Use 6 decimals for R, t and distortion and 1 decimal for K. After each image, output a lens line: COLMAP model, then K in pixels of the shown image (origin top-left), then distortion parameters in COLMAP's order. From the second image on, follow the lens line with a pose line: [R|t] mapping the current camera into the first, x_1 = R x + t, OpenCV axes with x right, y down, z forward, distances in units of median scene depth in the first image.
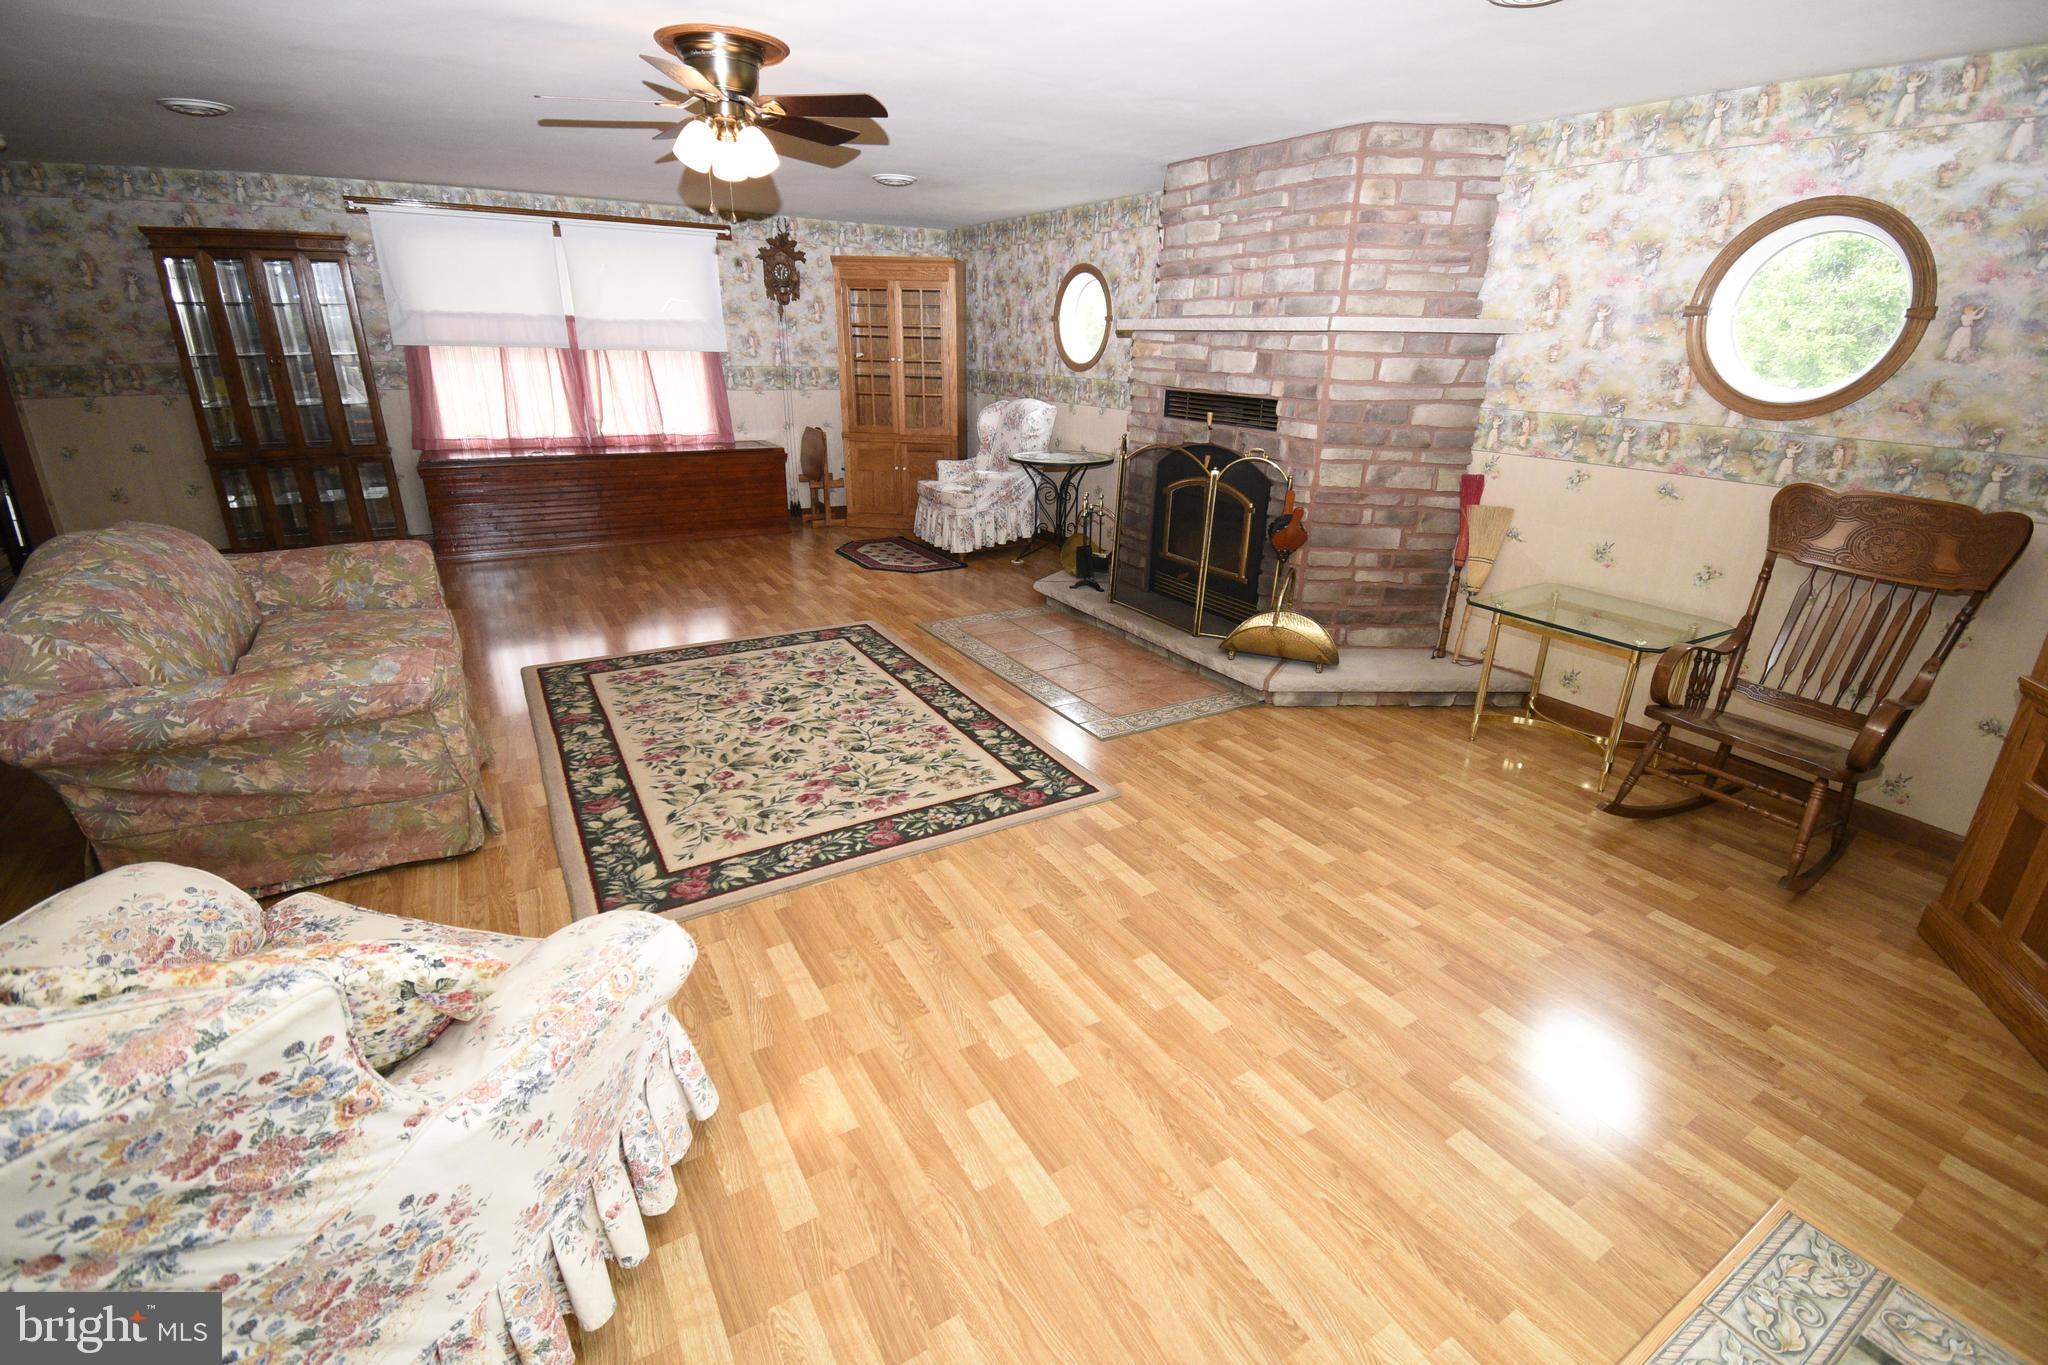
lens RADIAL K [[913.5, 0, 1033.4], [0, 913.5, 682.8], [0, 0, 1]] dist [0.024214, -0.029929]
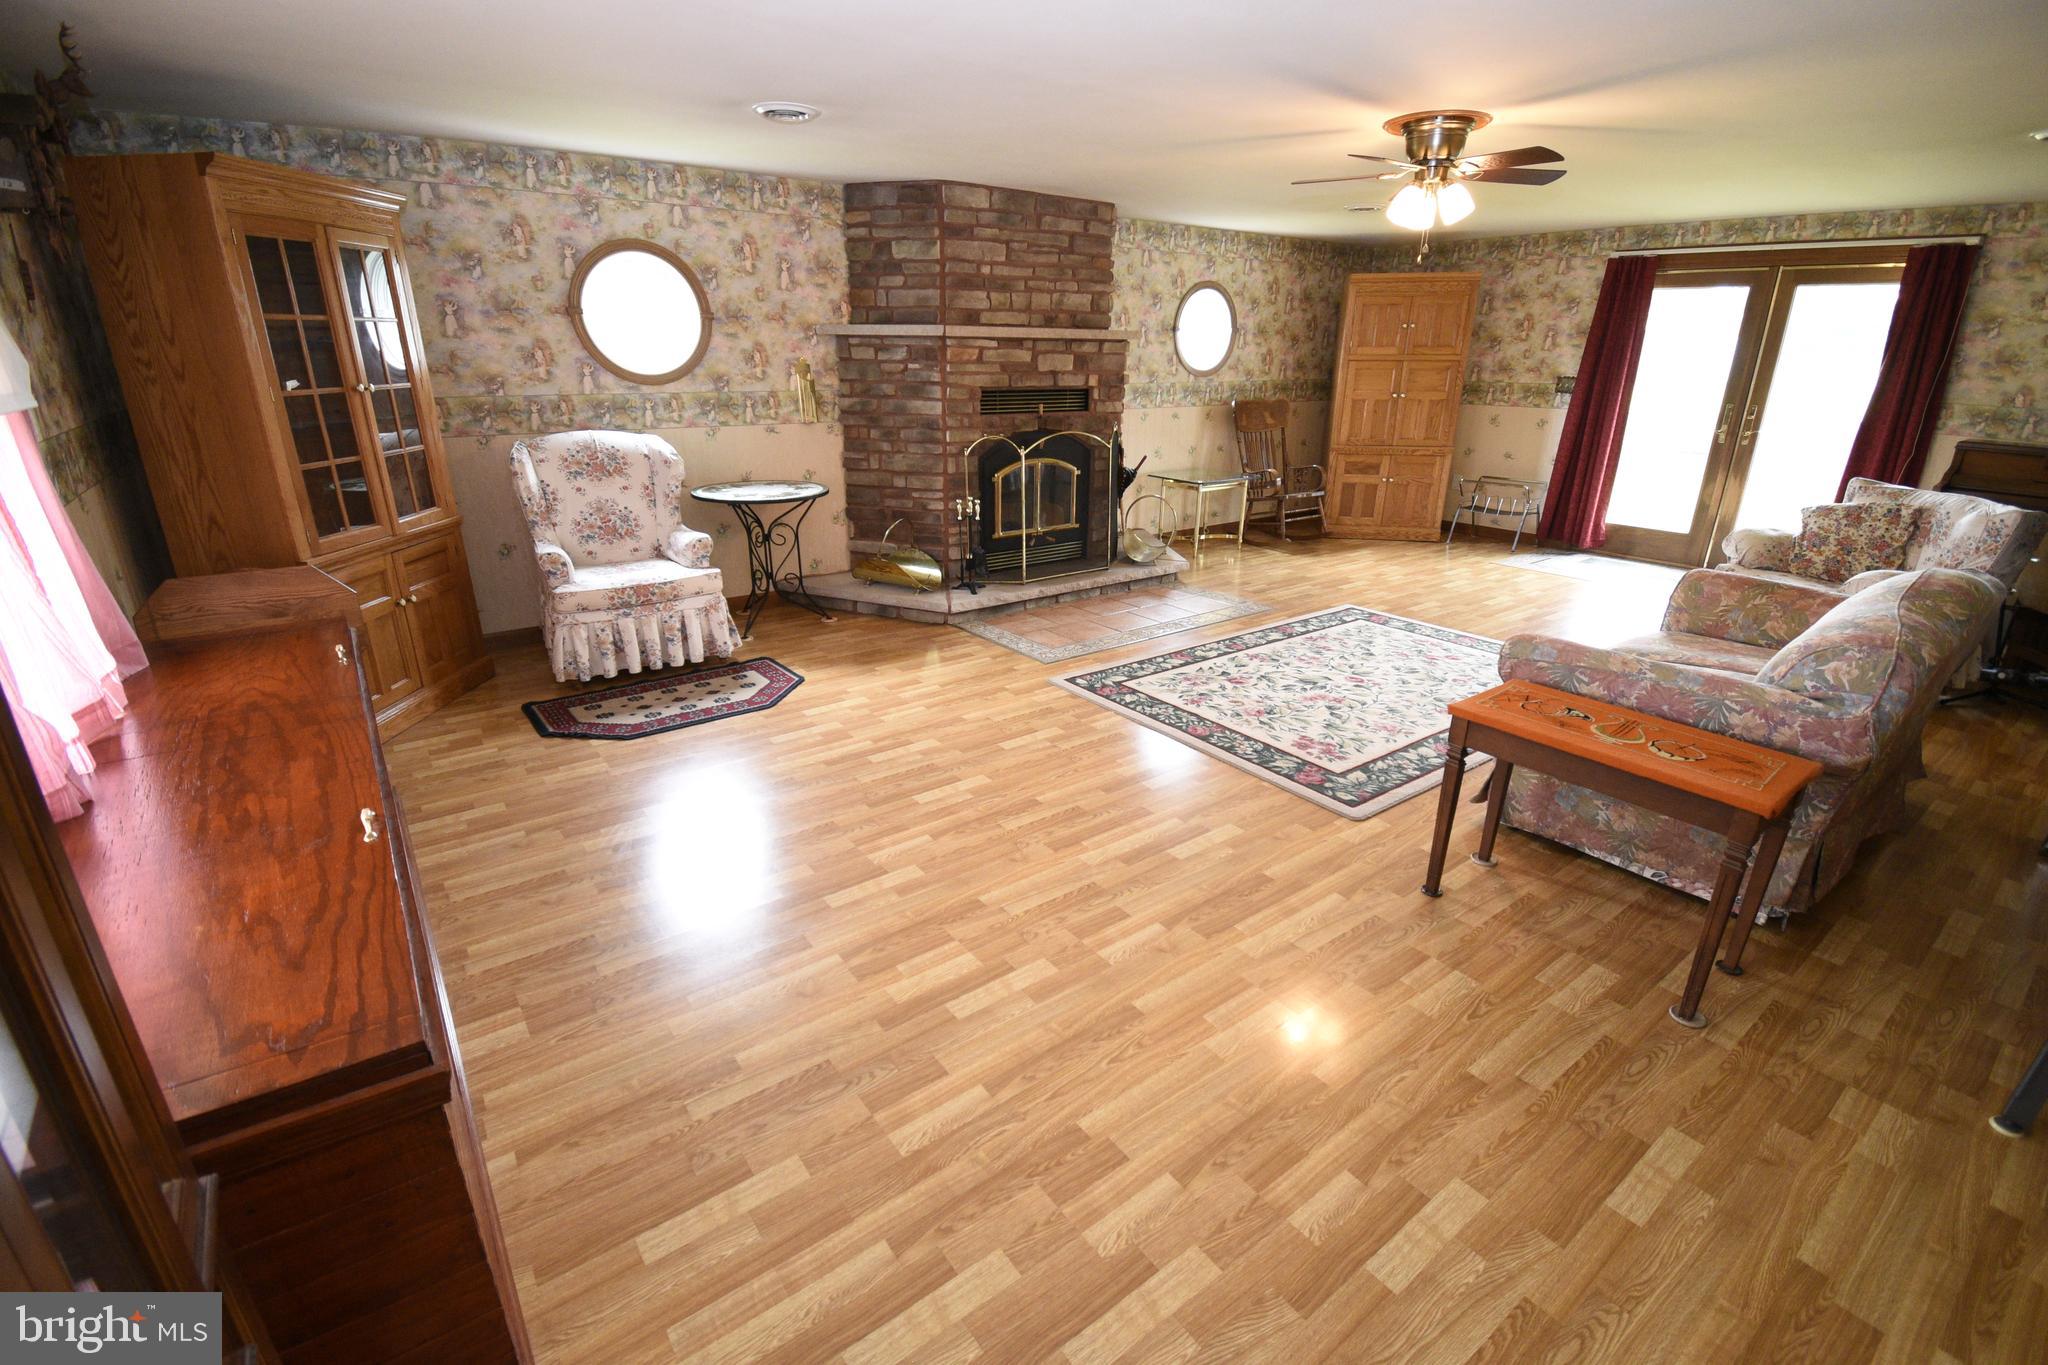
lens RADIAL K [[913.5, 0, 1033.4], [0, 913.5, 682.8], [0, 0, 1]] dist [0.024214, -0.029929]
pose [[-0.106862, -0.362356, 0.925893, -1.184703], [0.336327, 0.863157, 0.376621, -0.478966], [-0.935663, 0.351649, 0.029631, 1.204609]]
